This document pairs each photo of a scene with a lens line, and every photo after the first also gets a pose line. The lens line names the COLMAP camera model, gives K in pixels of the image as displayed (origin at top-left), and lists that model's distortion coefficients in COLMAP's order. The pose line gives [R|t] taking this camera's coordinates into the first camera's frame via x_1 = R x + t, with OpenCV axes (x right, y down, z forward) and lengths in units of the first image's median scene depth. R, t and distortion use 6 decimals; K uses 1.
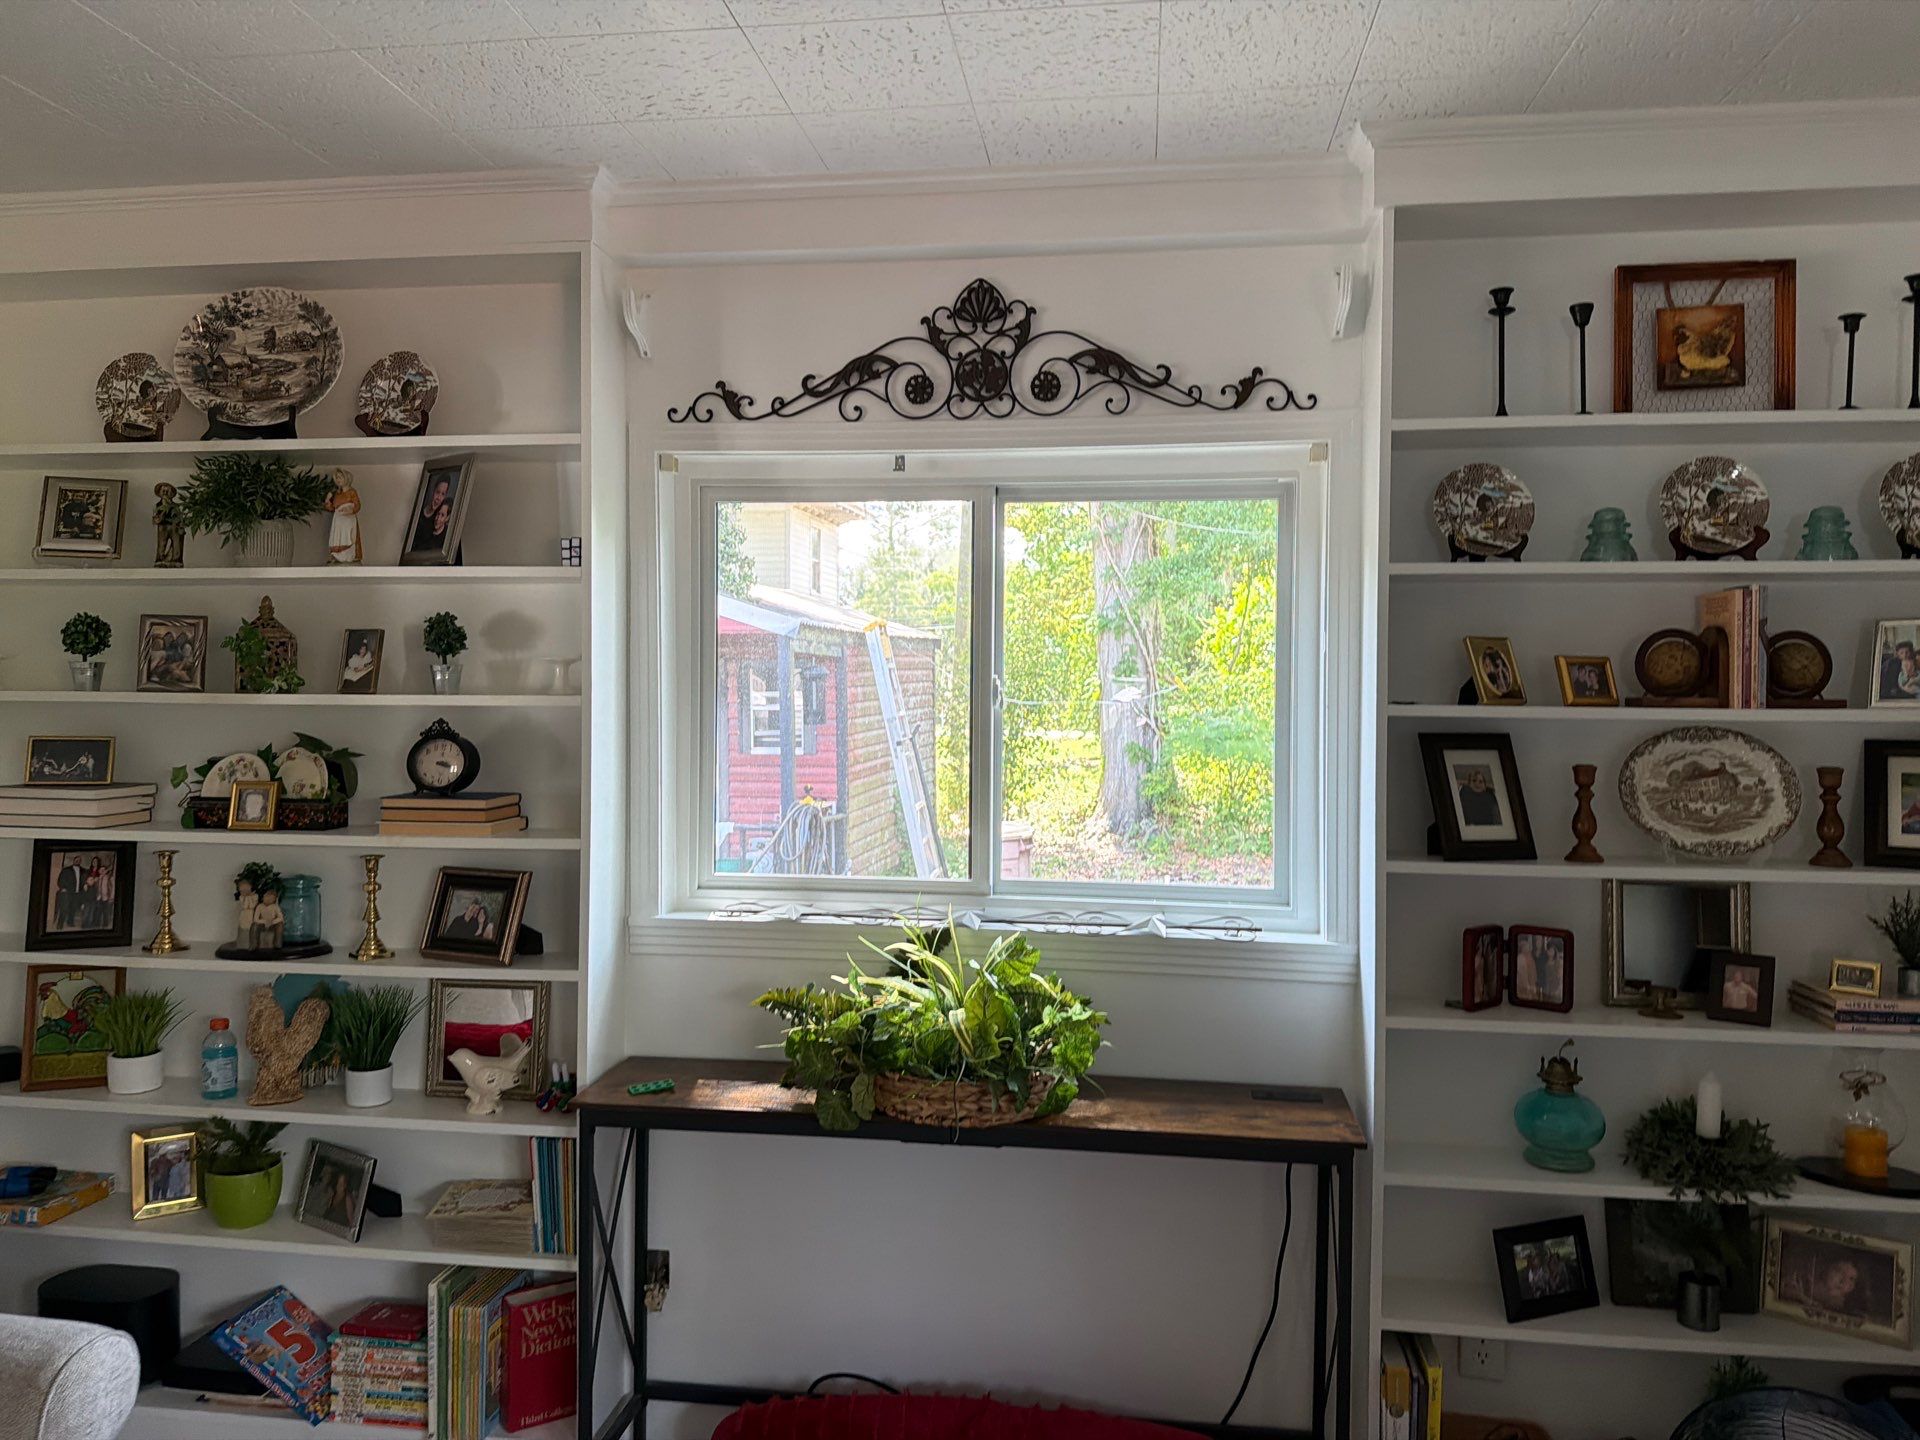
lens RADIAL K [[1383.3, 0, 960.9], [0, 1383.3, 704.9], [0, 0, 1]] dist [0.093442, -0.144092]
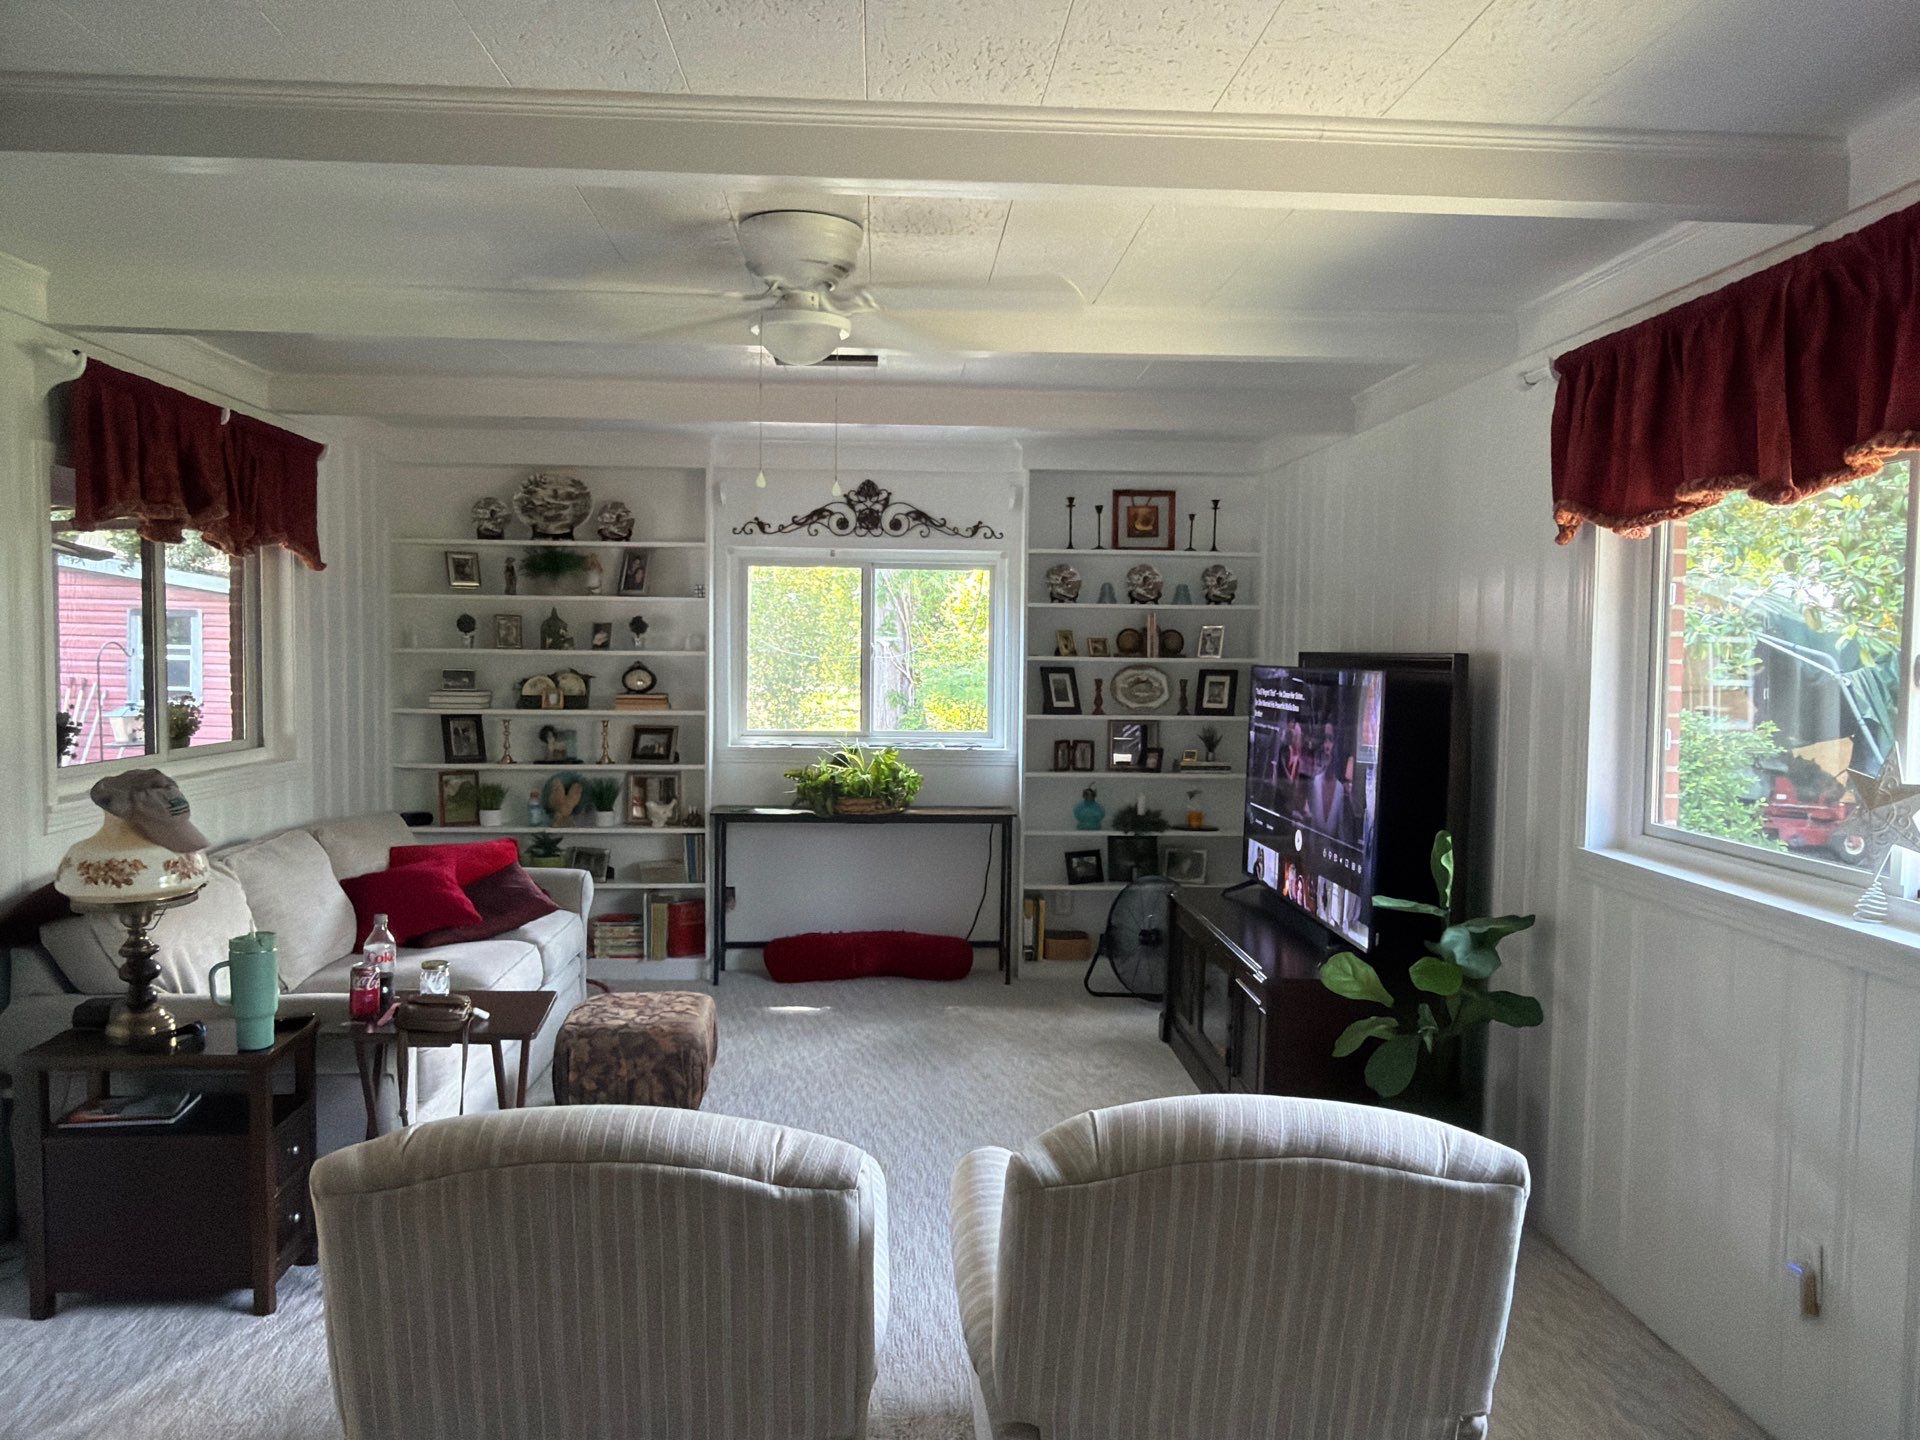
lens RADIAL K [[1348.9, 0, 979.6], [0, 1348.9, 728.9], [0, 0, 1]] dist [0.022150, -0.034753]
pose [[0.980170, -0.007588, 0.198012, -0.266668], [-0.002413, 0.998735, 0.050219, 0.008803], [-0.198142, -0.049701, 0.978912, -1.367668]]
